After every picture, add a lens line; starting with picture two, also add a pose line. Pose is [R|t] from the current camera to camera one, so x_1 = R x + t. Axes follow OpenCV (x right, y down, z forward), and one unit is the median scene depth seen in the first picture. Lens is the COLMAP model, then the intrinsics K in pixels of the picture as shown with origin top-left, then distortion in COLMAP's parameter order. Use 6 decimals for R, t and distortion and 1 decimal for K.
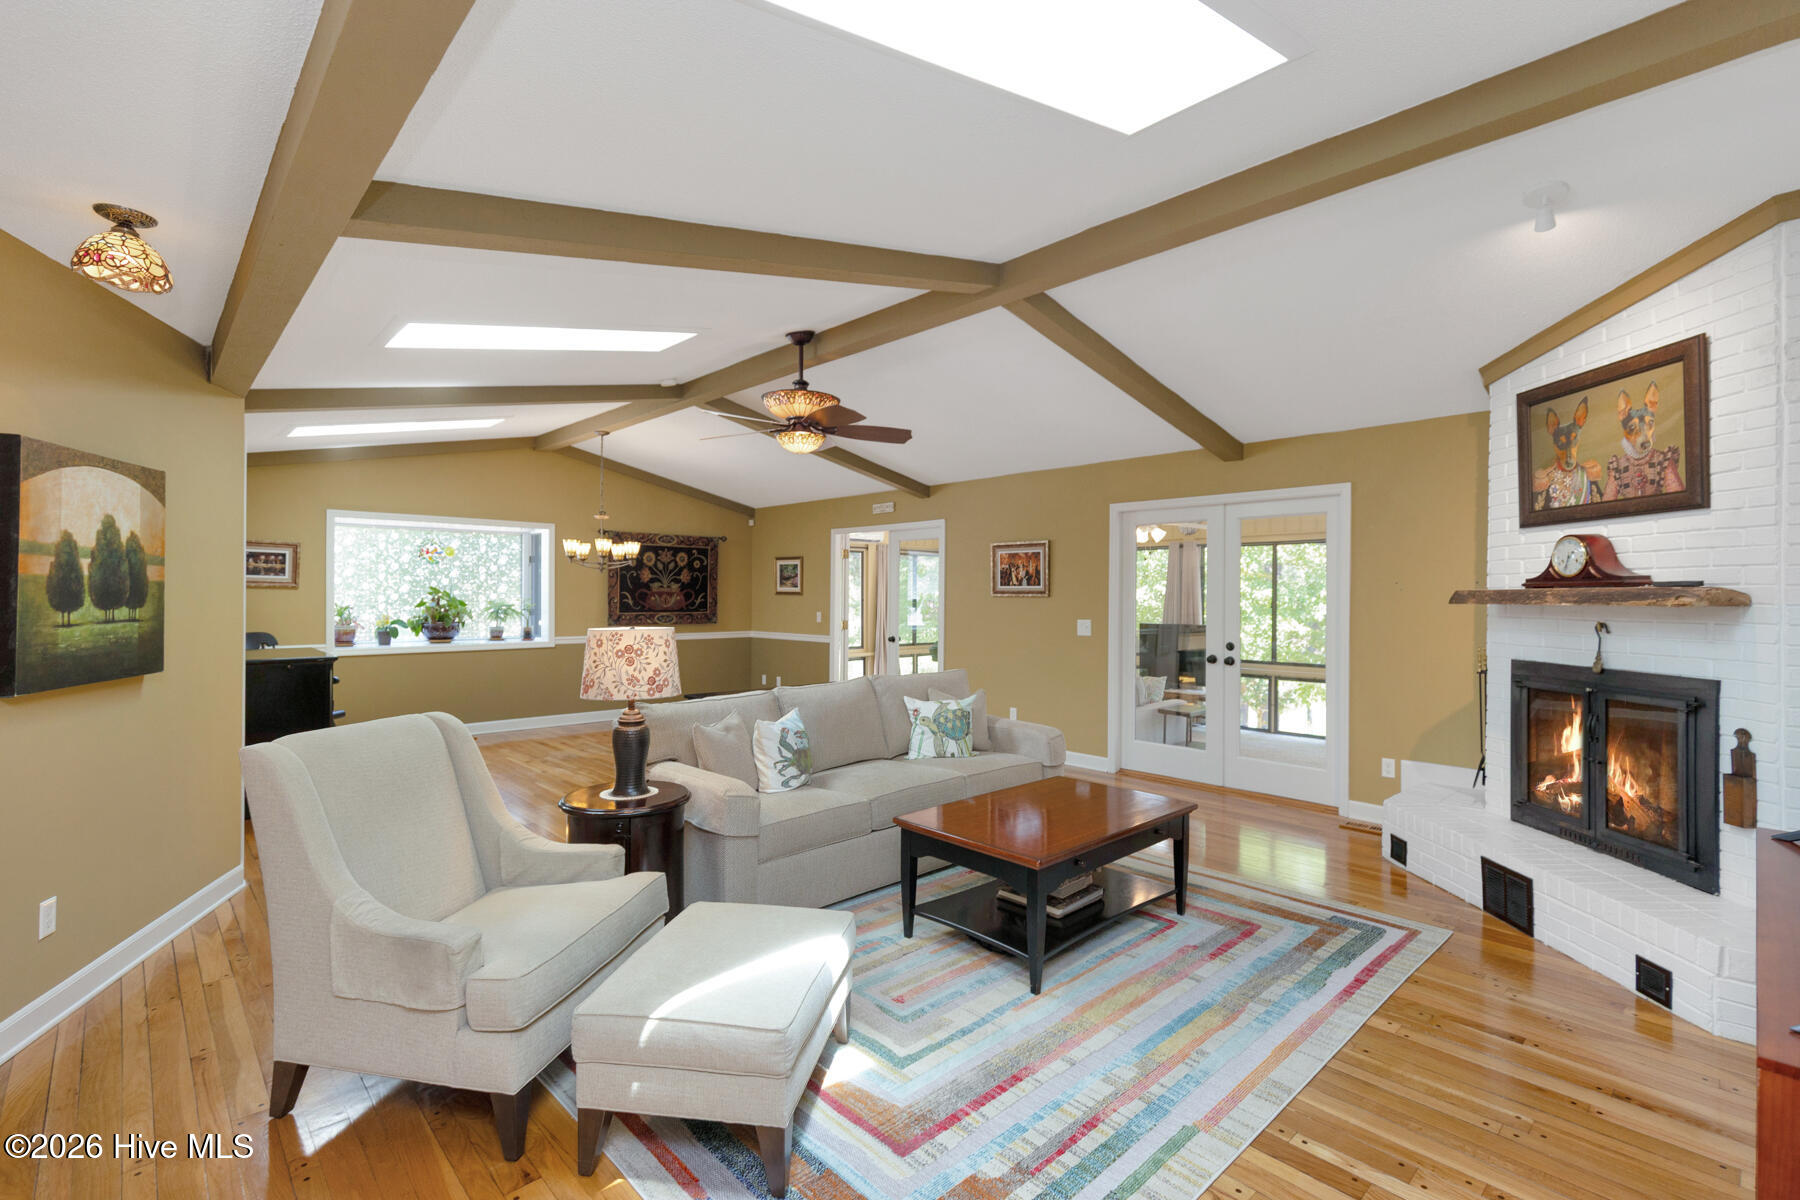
lens RADIAL K [[809.9, 0, 900.9], [0, 809.9, 597.7], [0, 0, 1]] dist [0.003110, -0.000370]
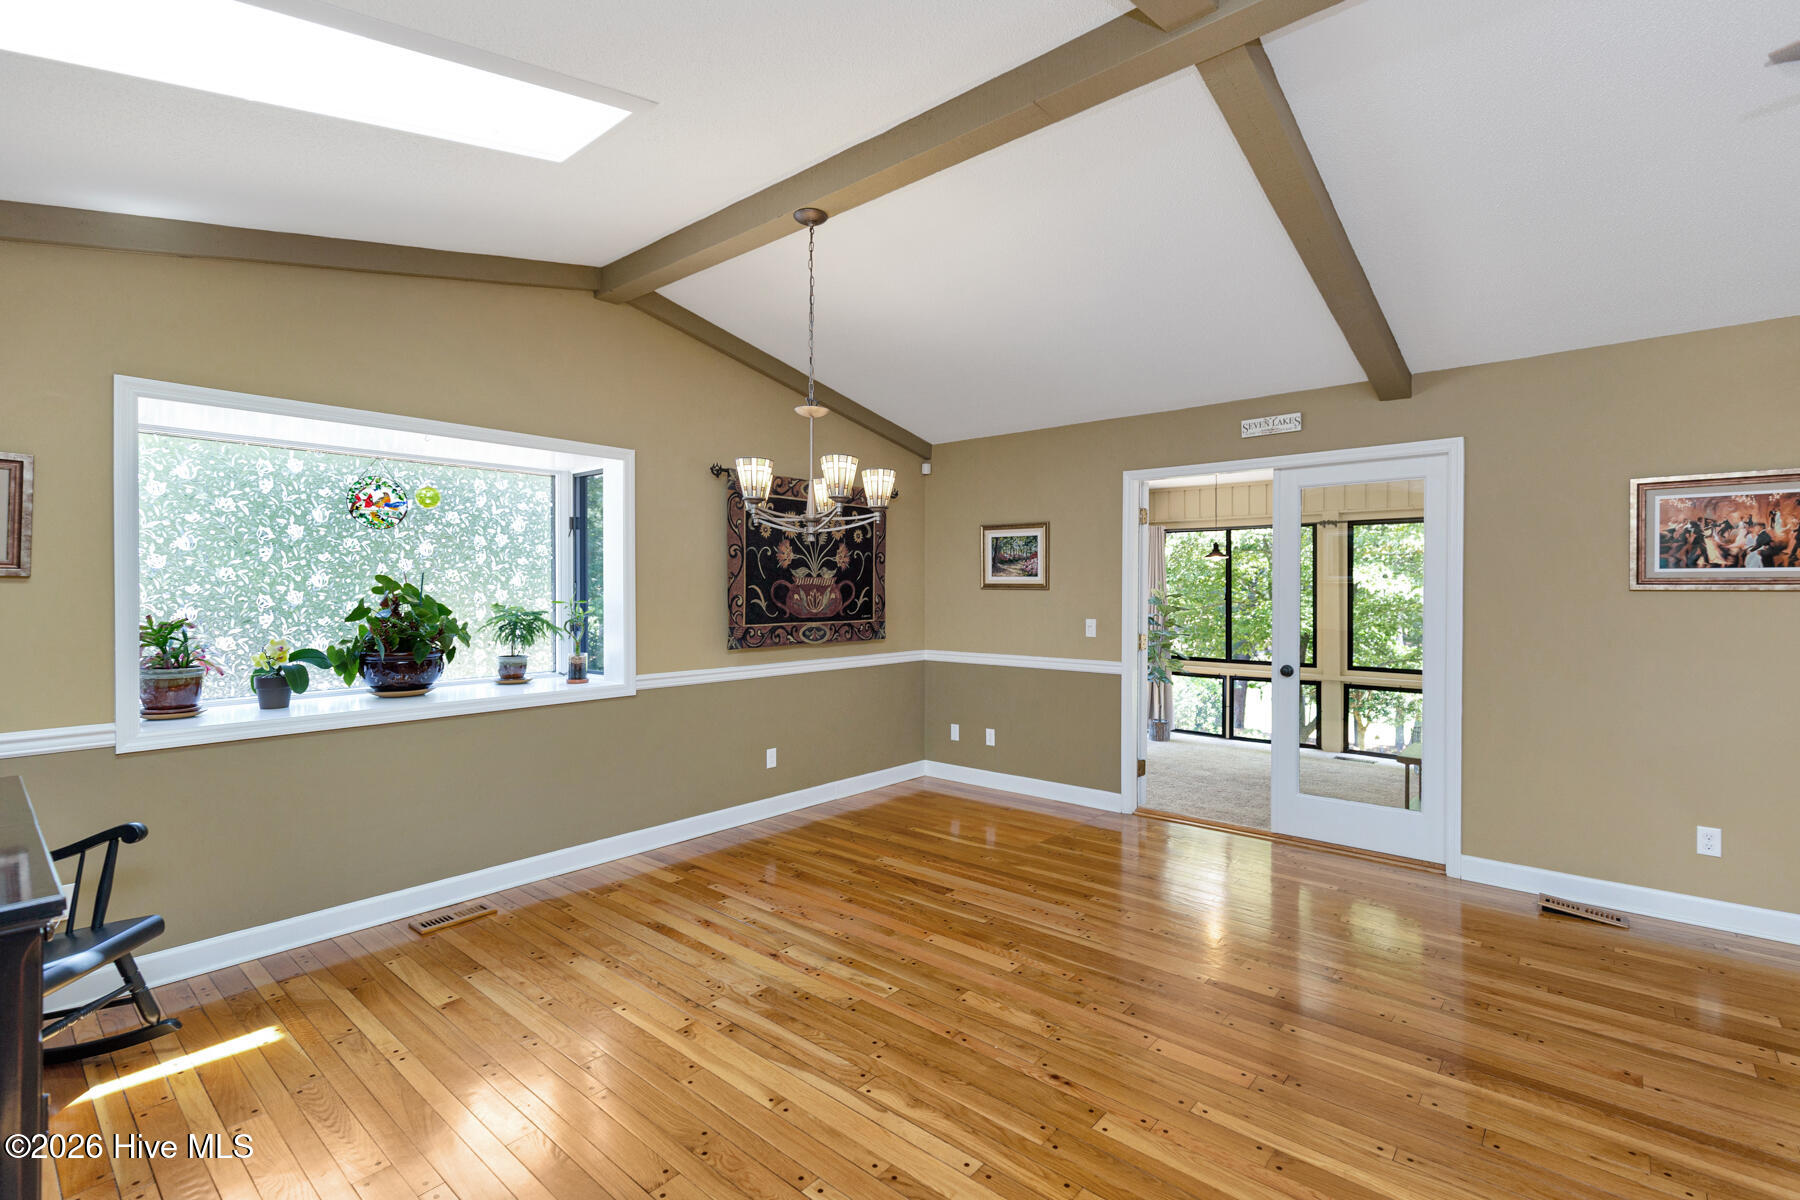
lens RADIAL K [[809.9, 0, 893.7], [0, 809.9, 595.0], [0, 0, 1]] dist [0.003110, -0.000370]
pose [[0.995560, -0.005653, 0.093959, -0.312219], [0.005172, 0.999972, 0.005360, -0.003245], [-0.093987, -0.004850, 0.995562, 0.482575]]
